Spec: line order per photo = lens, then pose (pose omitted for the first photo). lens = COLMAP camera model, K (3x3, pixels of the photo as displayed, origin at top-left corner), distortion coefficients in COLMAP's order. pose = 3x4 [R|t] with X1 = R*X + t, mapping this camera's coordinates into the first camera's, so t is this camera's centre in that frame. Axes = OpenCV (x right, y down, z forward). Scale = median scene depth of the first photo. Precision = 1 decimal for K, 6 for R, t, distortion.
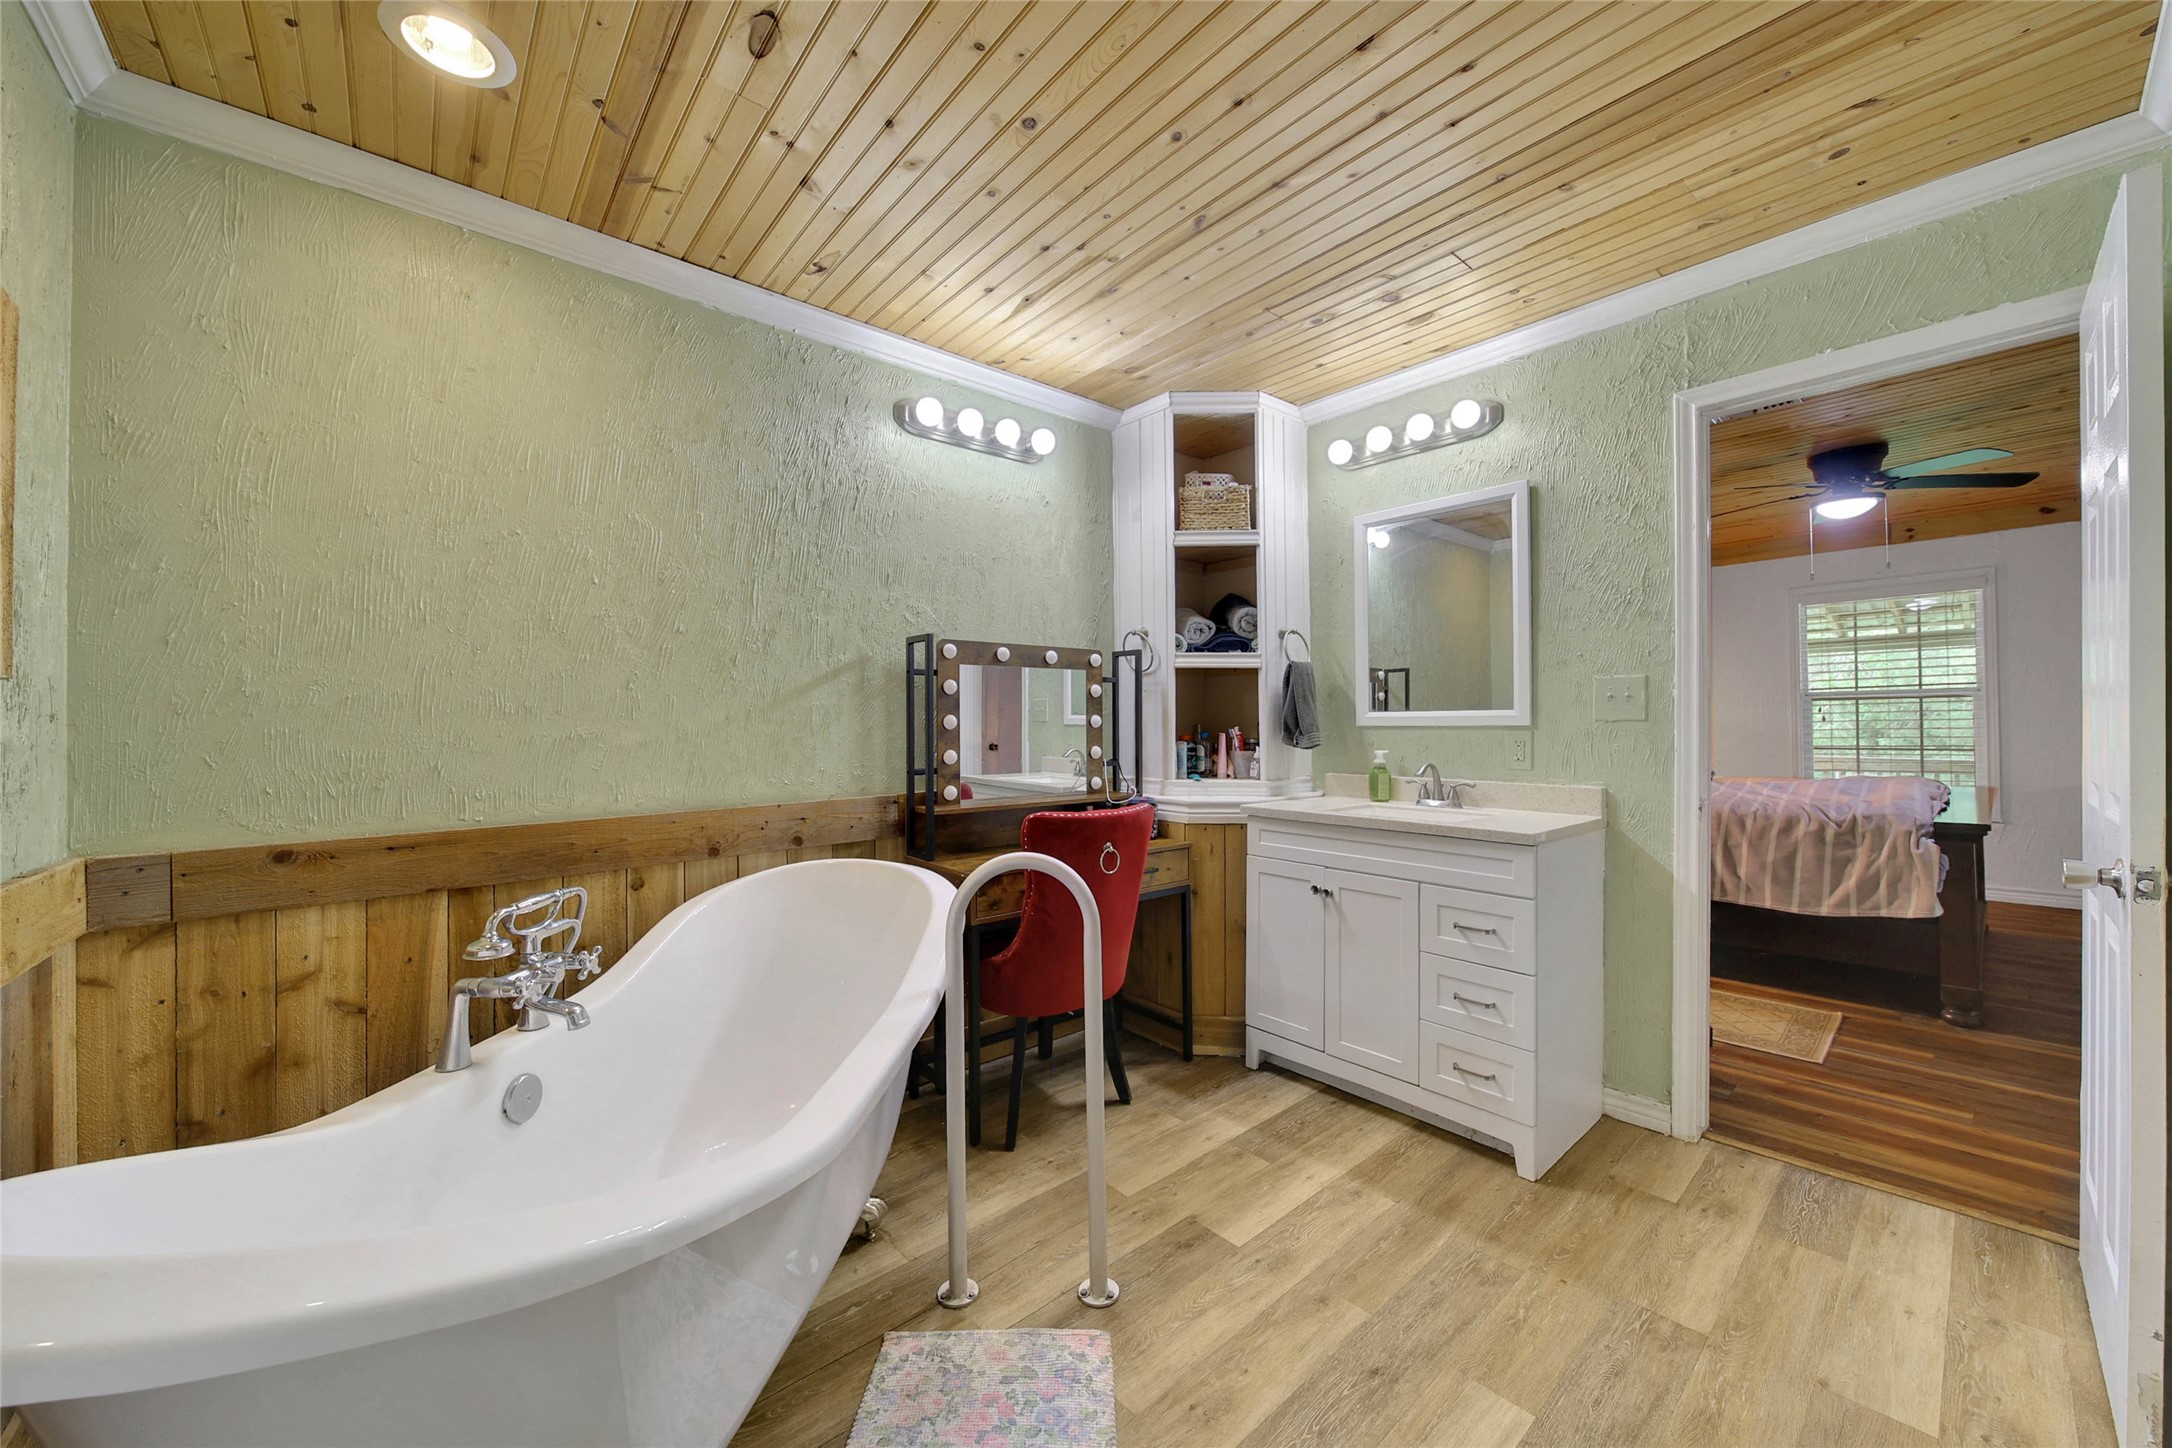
lens RADIAL K [[805.4, 0, 1095.7], [0, 805.4, 725.4], [0, 0, 1]] dist [-0.000857, -0.000494]
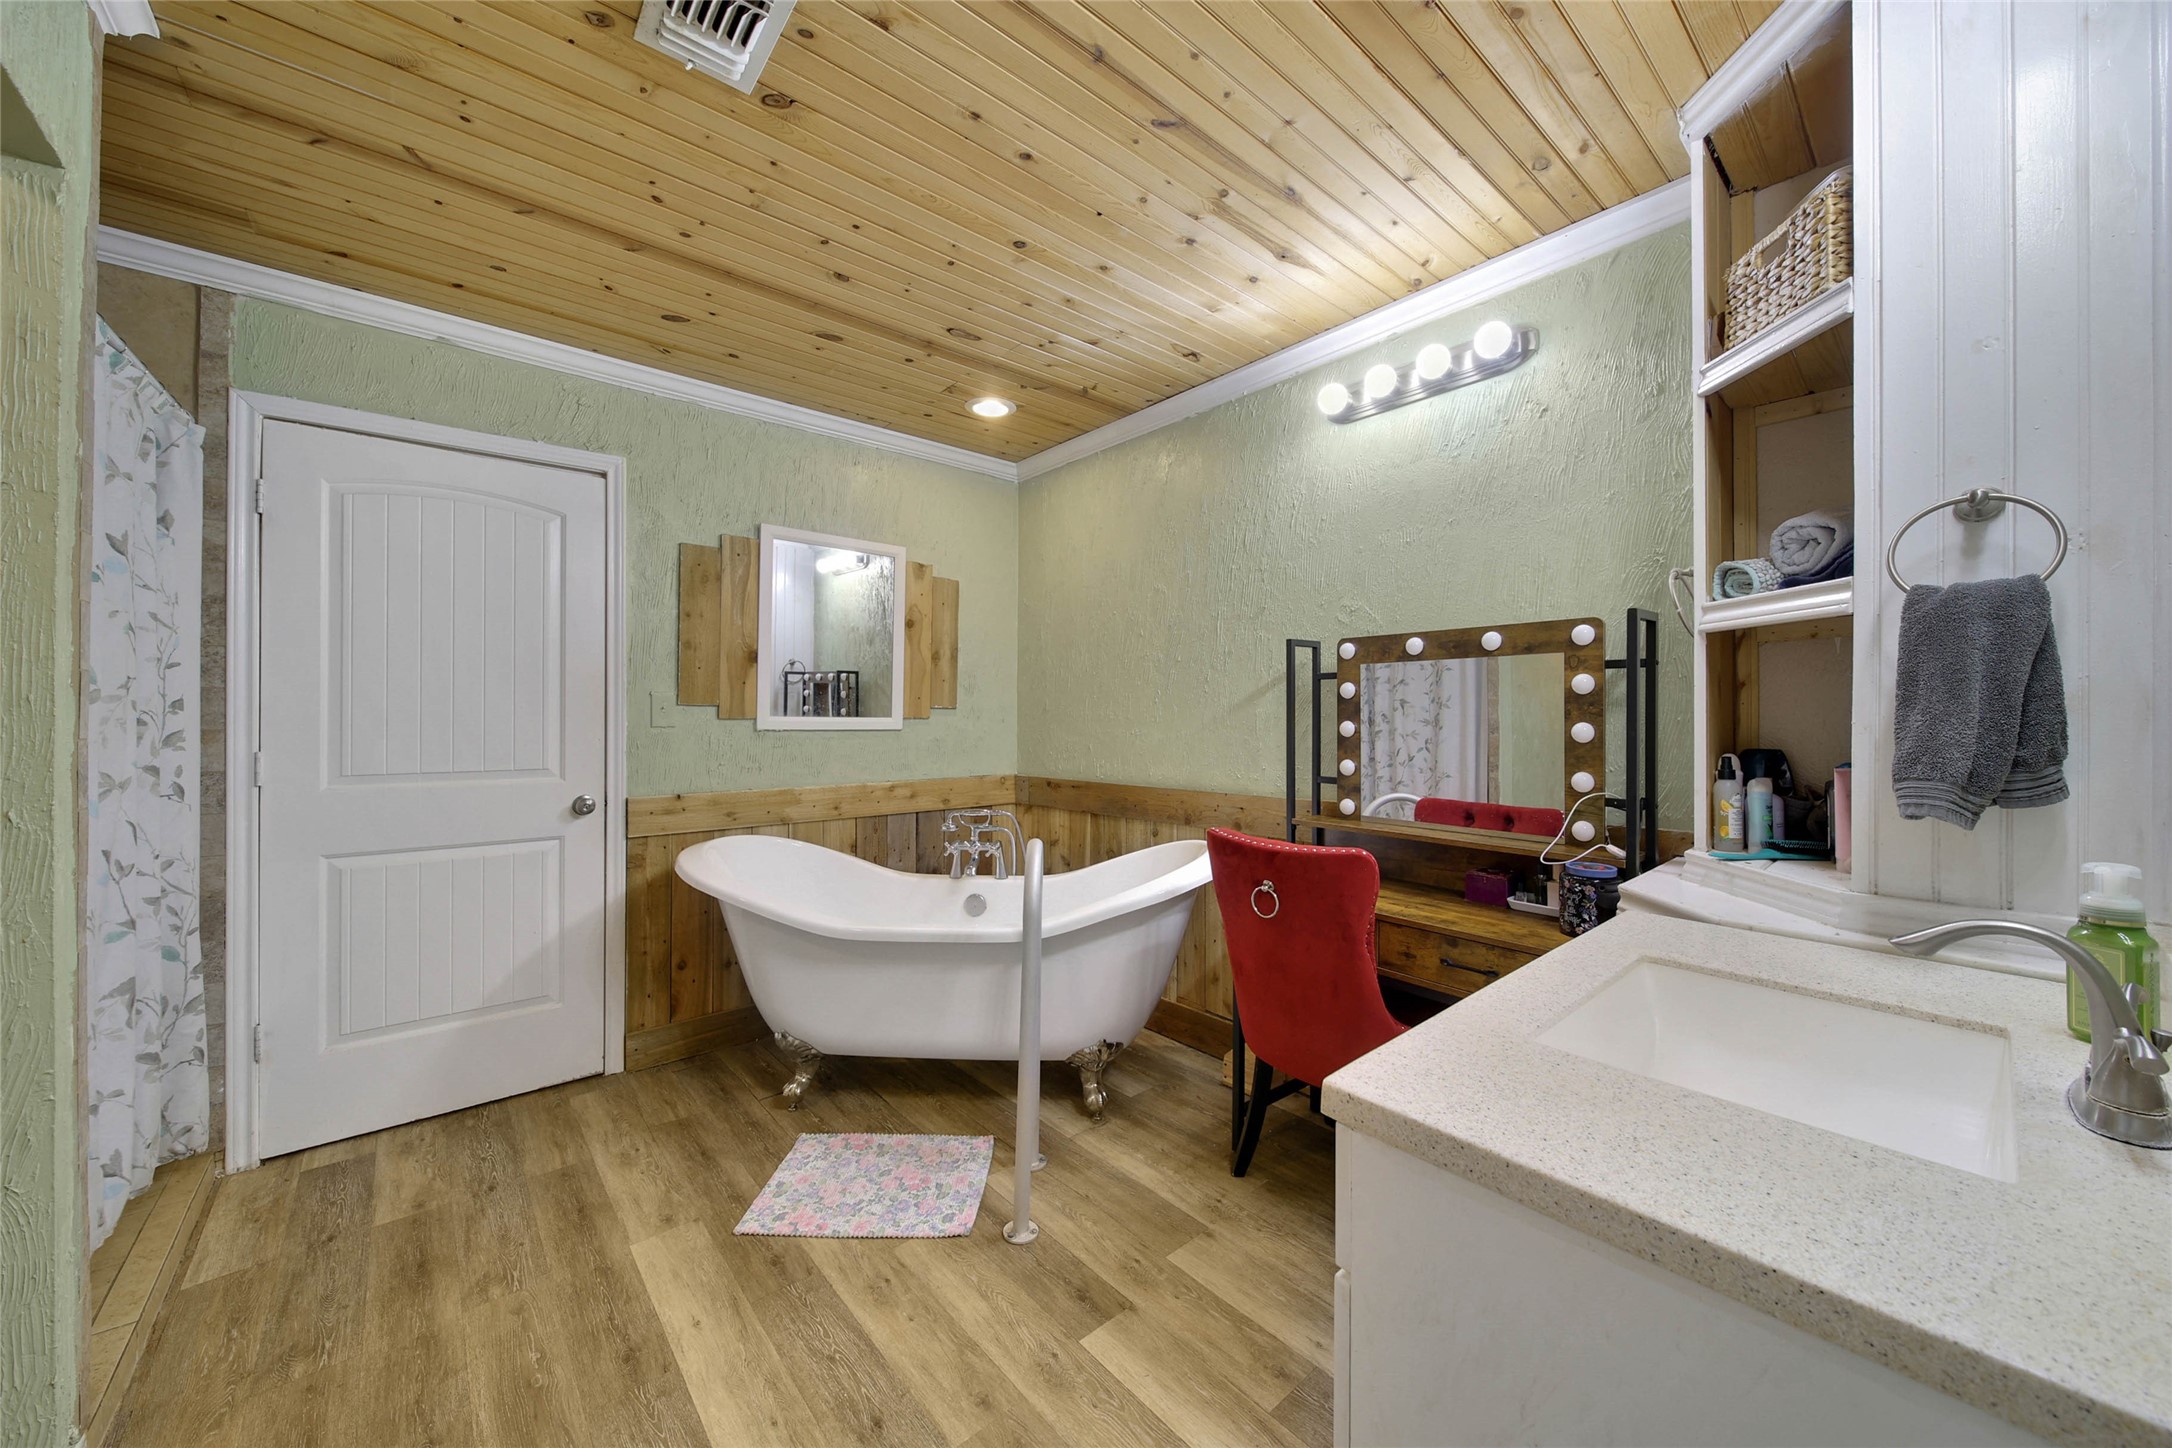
lens RADIAL K [[805.4, 0, 1089.2], [0, 805.4, 720.6], [0, 0, 1]] dist [-0.000857, -0.000494]
pose [[-0.036027, 0.013075, -0.999265, 0.944356], [-0.005384, 0.999897, 0.013277, -0.030767], [0.999336, 0.005859, -0.035953, 0.945945]]
